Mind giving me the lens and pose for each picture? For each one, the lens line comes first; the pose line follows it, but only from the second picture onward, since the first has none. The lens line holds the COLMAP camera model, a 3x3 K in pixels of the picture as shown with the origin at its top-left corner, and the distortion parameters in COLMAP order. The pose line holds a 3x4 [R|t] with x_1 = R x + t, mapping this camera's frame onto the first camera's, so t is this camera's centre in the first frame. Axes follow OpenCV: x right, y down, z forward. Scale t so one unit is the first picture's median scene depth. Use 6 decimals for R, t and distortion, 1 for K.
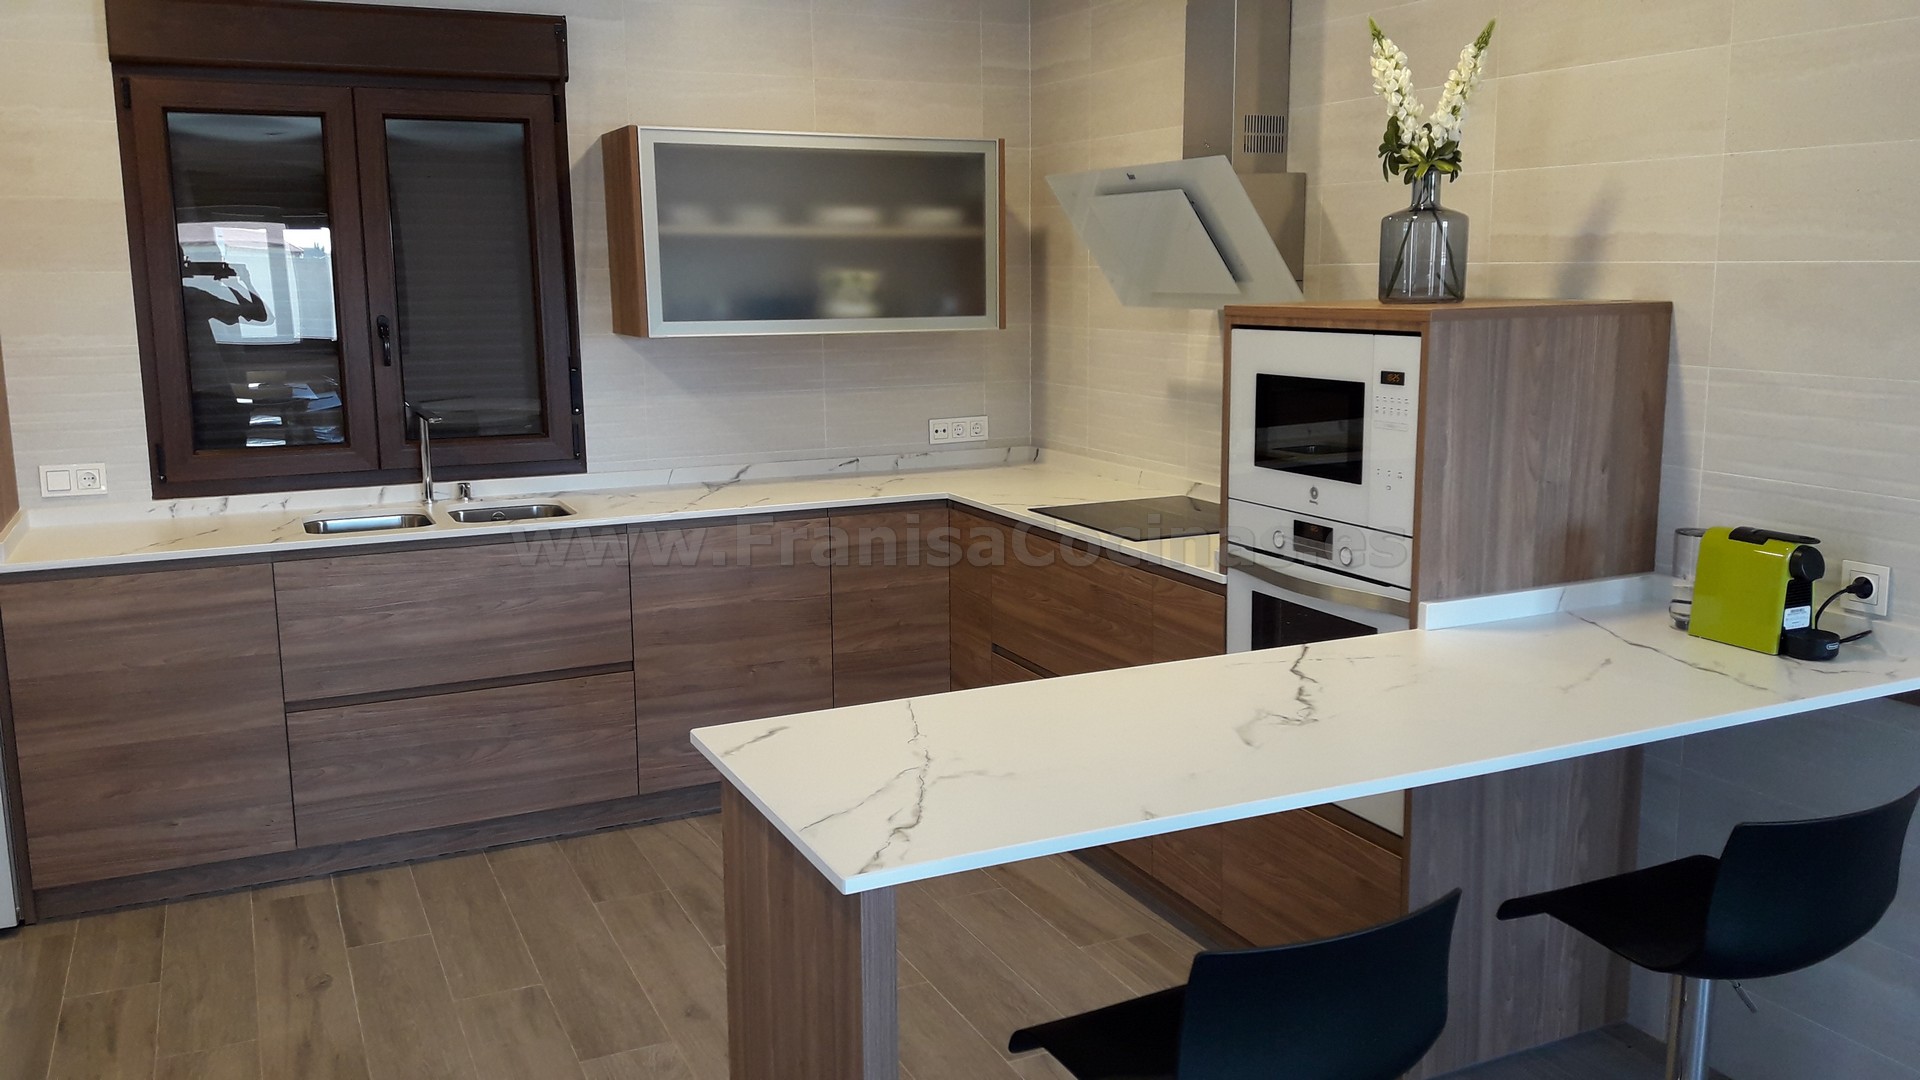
lens RADIAL K [[1543.3, 0, 984.0], [0, 1543.3, 525.9], [0, 0, 1]] dist [0.215067, -0.524572]
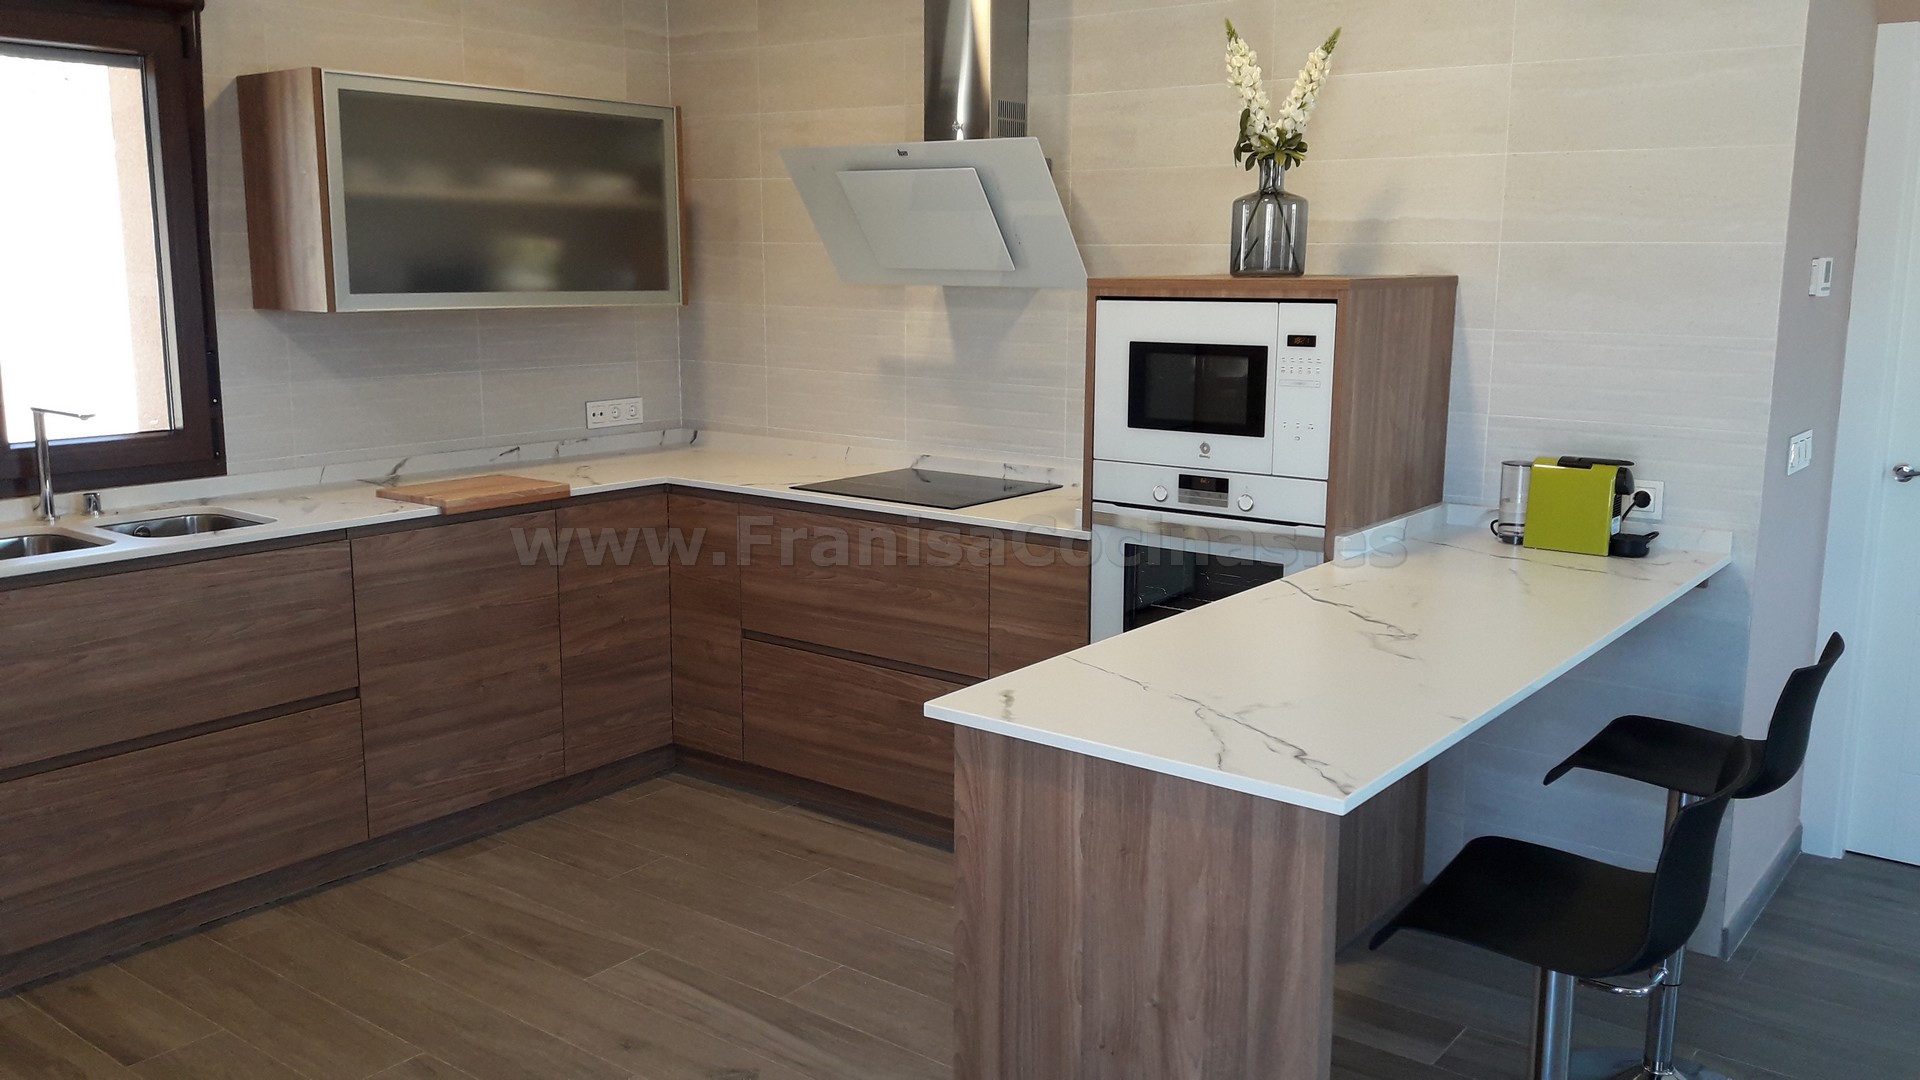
lens RADIAL K [[1543.3, 0, 984.0], [0, 1543.3, 525.9], [0, 0, 1]] dist [0.215067, -0.524572]
pose [[0.890352, -0.063085, 0.450881, -0.324955], [0.061120, 0.997951, 0.018936, 0.002652], [-0.451152, 0.010698, 0.892383, 0.069382]]
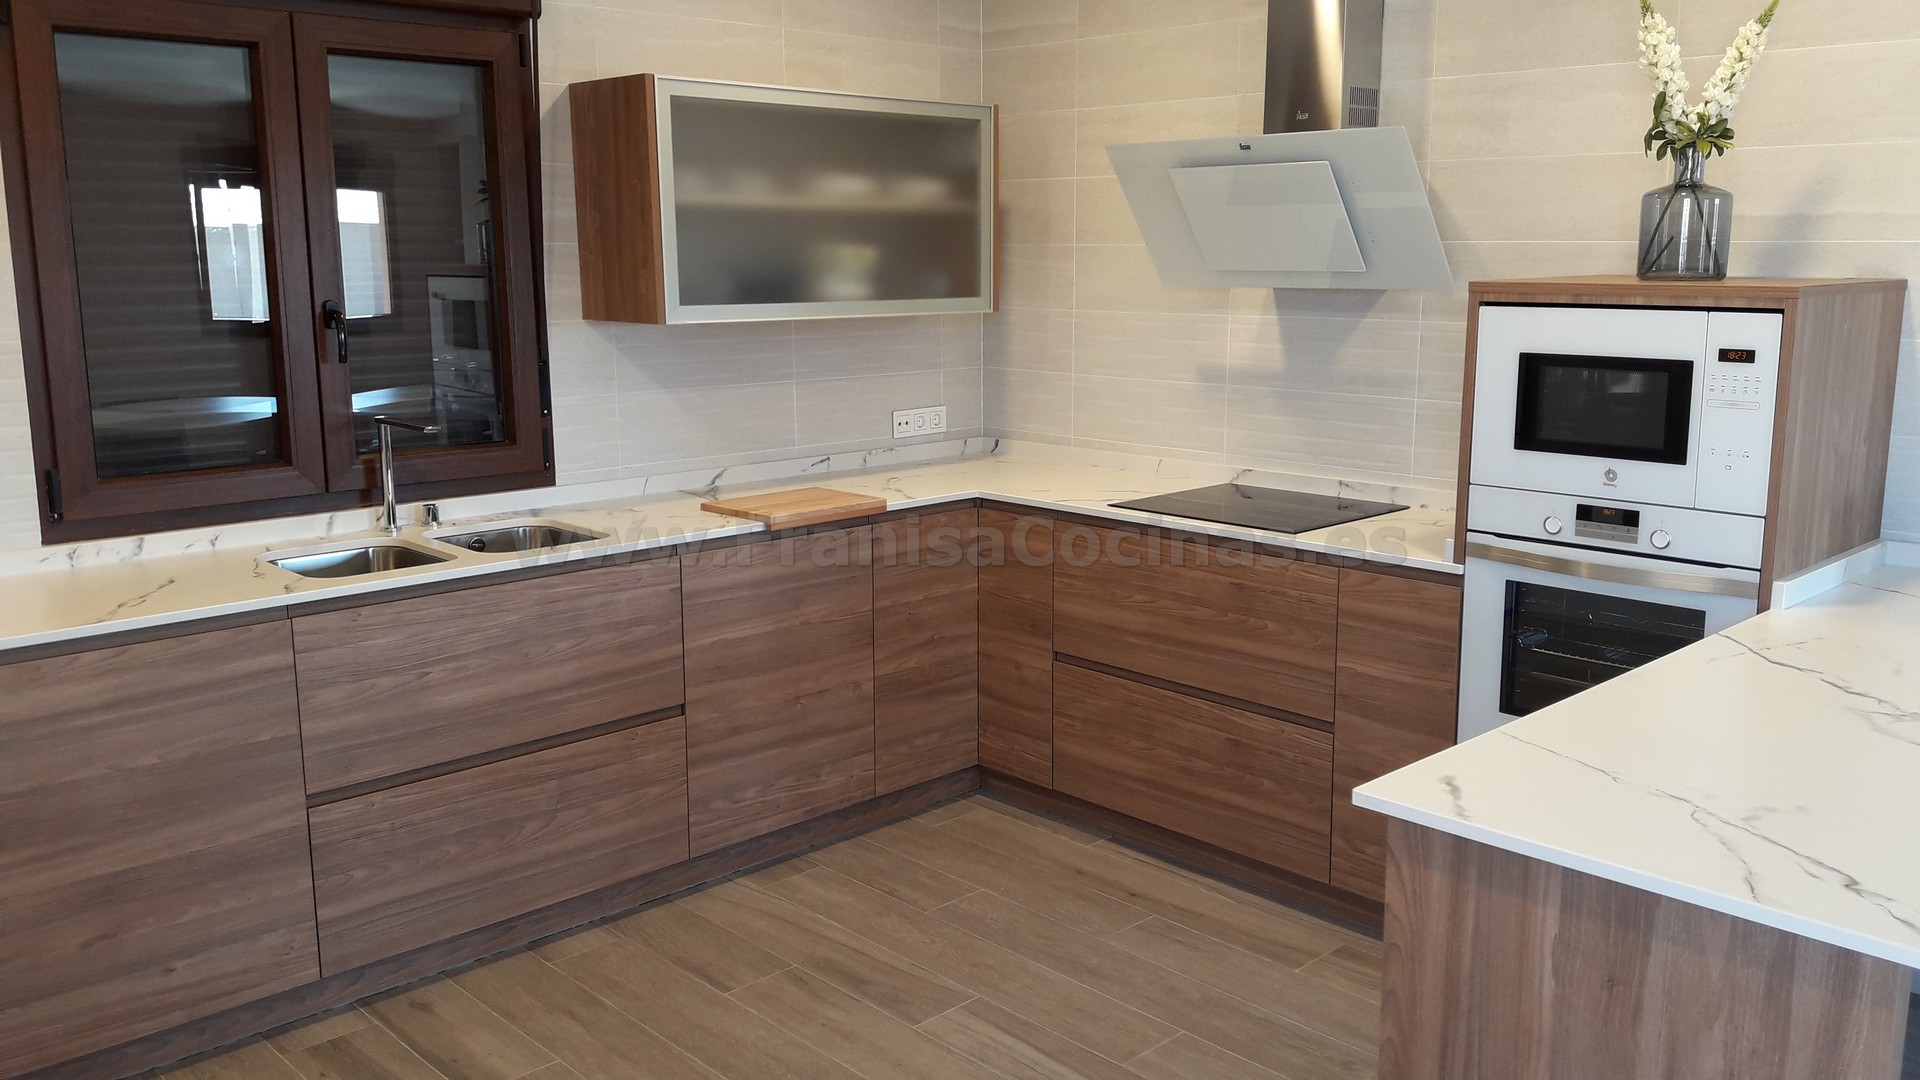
lens RADIAL K [[1543.3, 0, 984.0], [0, 1543.3, 525.9], [0, 0, 1]] dist [0.215067, -0.524572]
pose [[0.948917, -0.050033, 0.311533, -0.352722], [0.046739, 0.998744, 0.018037, -0.019586], [-0.312044, -0.002555, 0.950064, 0.147095]]
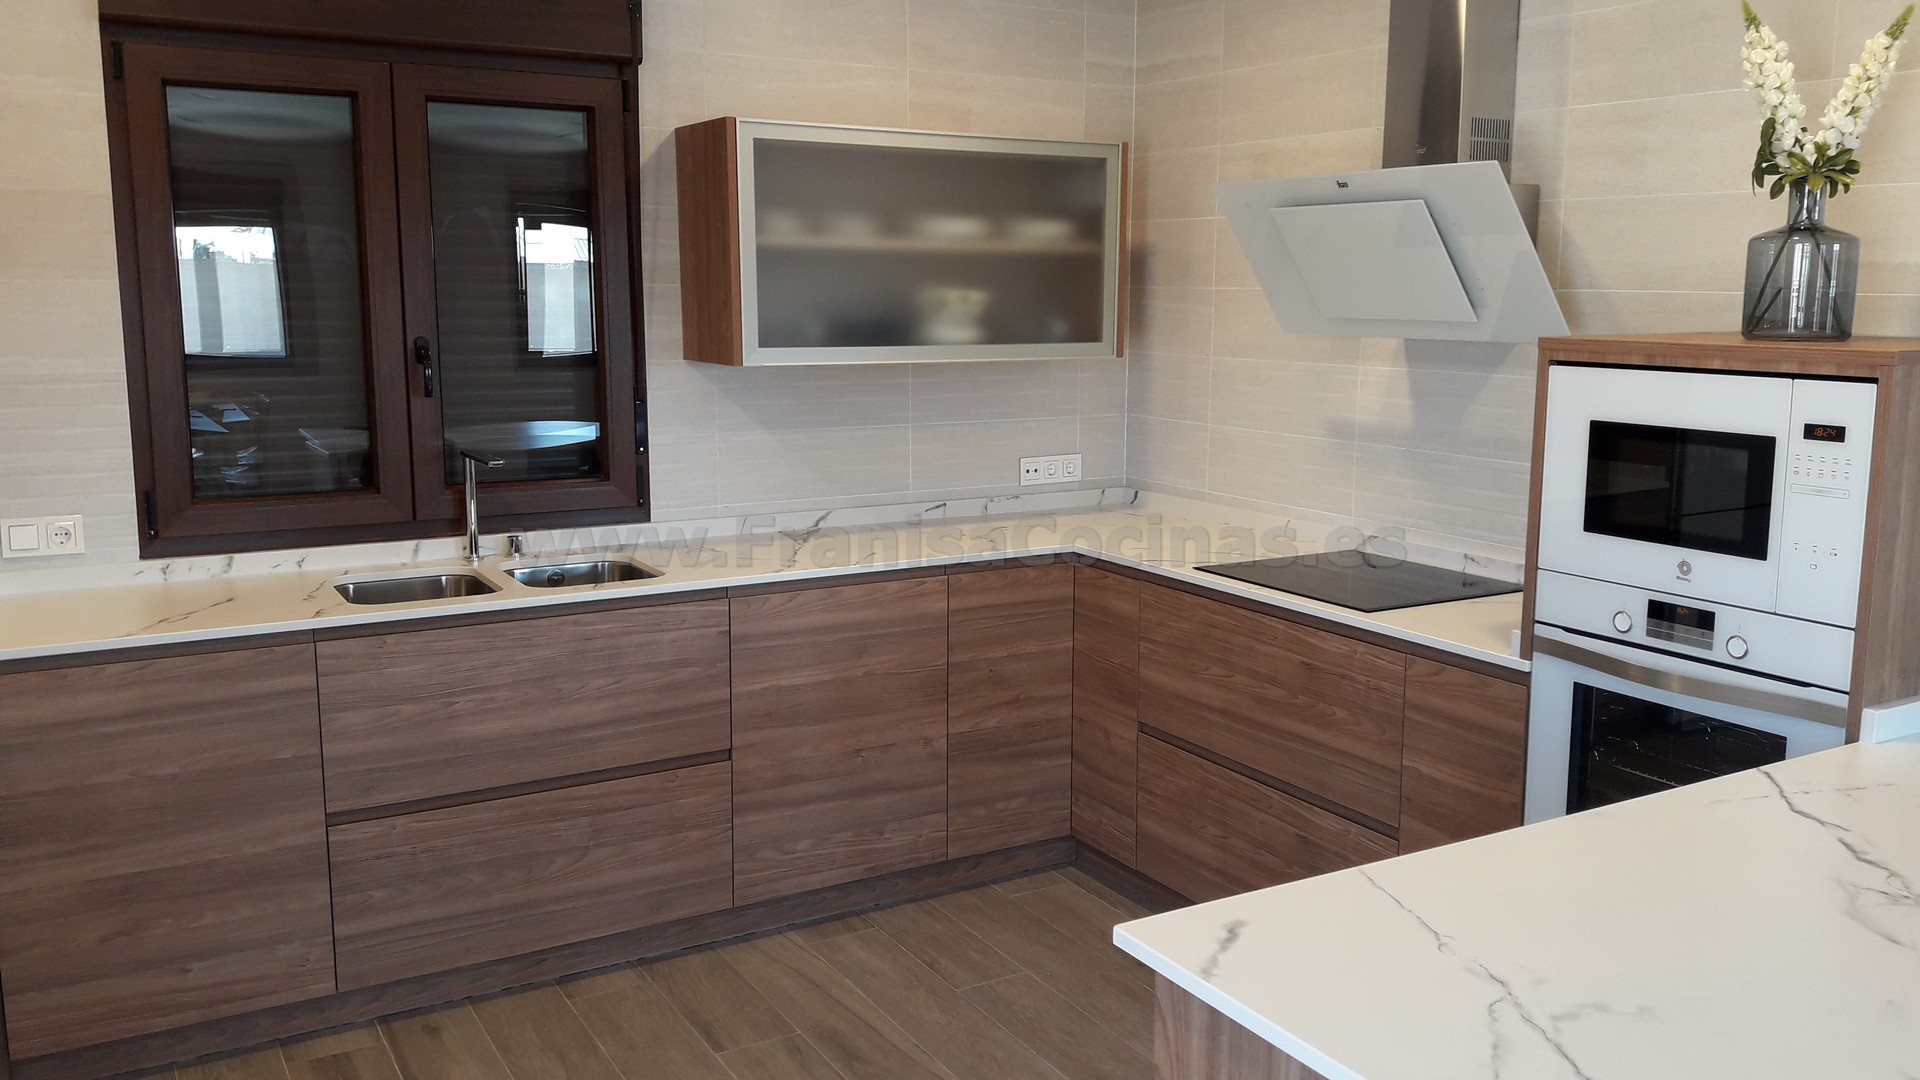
lens RADIAL K [[1543.3, 0, 984.0], [0, 1543.3, 525.9], [0, 0, 1]] dist [0.215067, -0.524572]
pose [[0.996009, 0.000317, 0.089250, -0.174869], [0.000674, 0.999939, -0.011069, -0.026195], [-0.089248, 0.011085, 0.995948, 0.157187]]
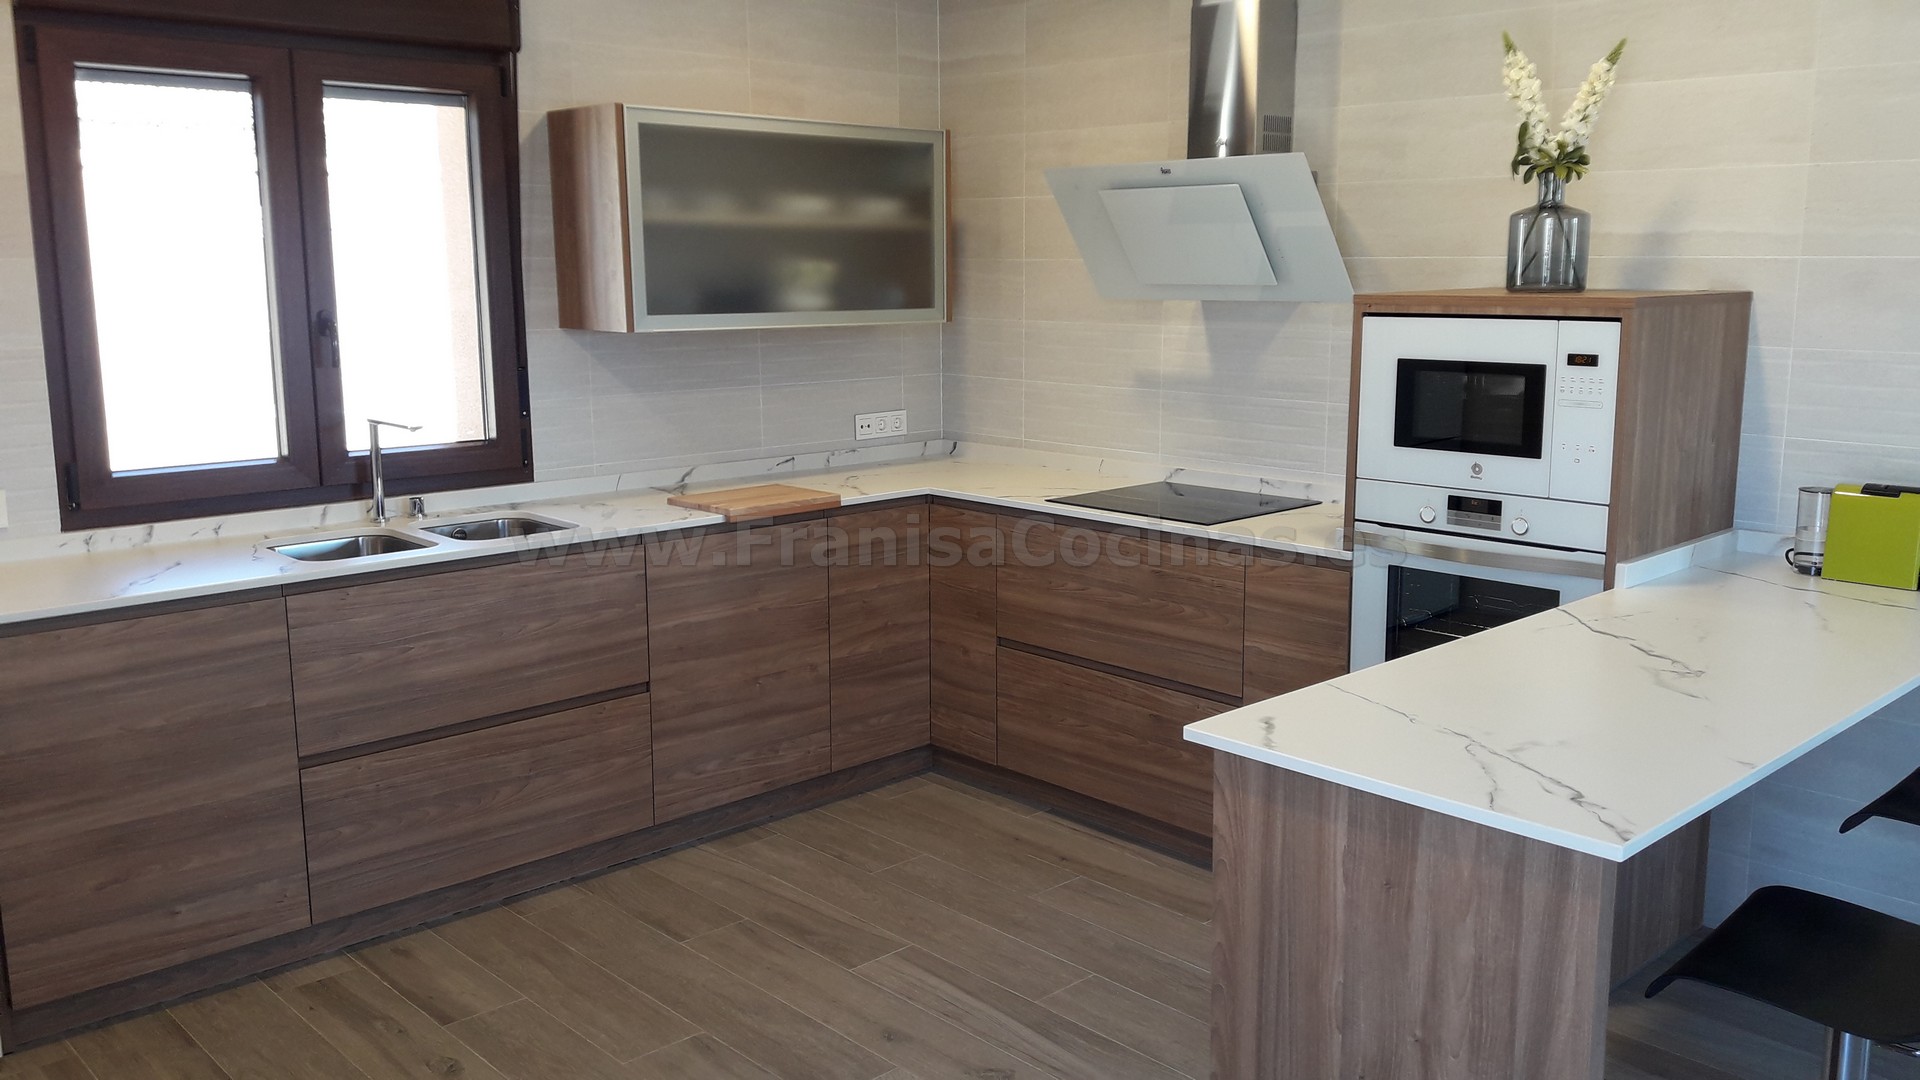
lens RADIAL K [[1543.3, 0, 984.0], [0, 1543.3, 525.9], [0, 0, 1]] dist [0.215067, -0.524572]
pose [[0.950931, -0.046473, 0.305893, -0.336436], [0.045632, 0.998909, 0.009905, -0.006286], [-0.306020, 0.004540, 0.952014, 0.058620]]
